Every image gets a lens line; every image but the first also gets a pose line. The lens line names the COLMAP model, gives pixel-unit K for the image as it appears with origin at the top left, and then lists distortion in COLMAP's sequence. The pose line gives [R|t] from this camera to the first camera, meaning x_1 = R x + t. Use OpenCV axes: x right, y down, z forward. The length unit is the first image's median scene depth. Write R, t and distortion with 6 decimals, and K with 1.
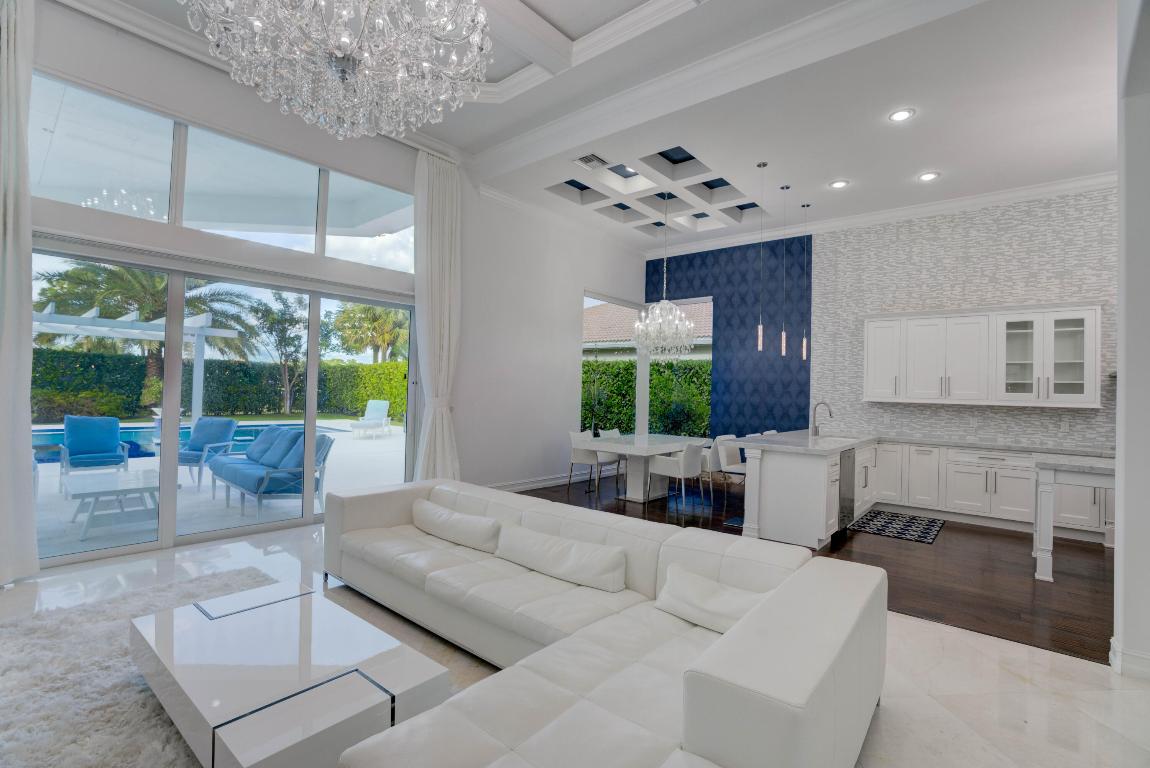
lens RADIAL K [[524.0, 0, 565.0], [0, 524.0, 384.2], [0, 0, 1]] dist [-0.041283, 0.020558]
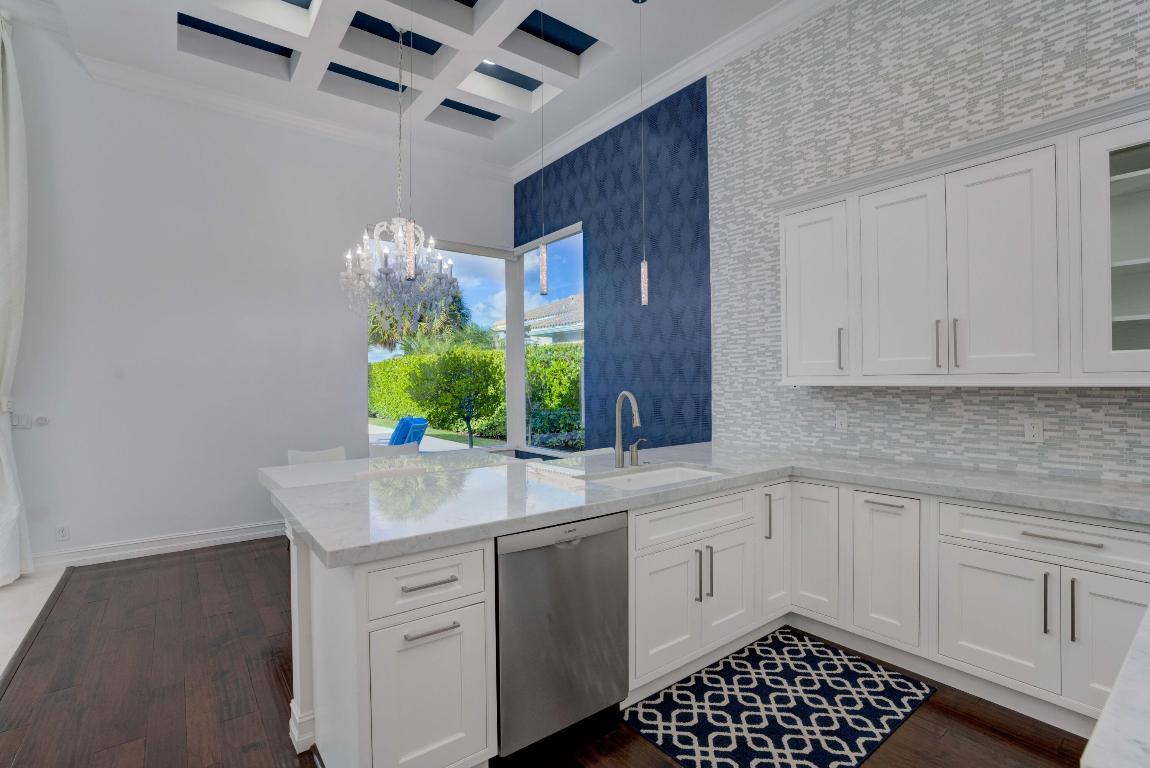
lens RADIAL K [[517.8, 0, 571.2], [0, 517.8, 383.9], [0, 0, 1]] dist [-0.049454, 0.018255]
pose [[0.977022, -0.033855, -0.210435, 0.482239], [0.036652, 0.999284, 0.009406, 0.019362], [0.209966, -0.016903, 0.977563, 0.497913]]
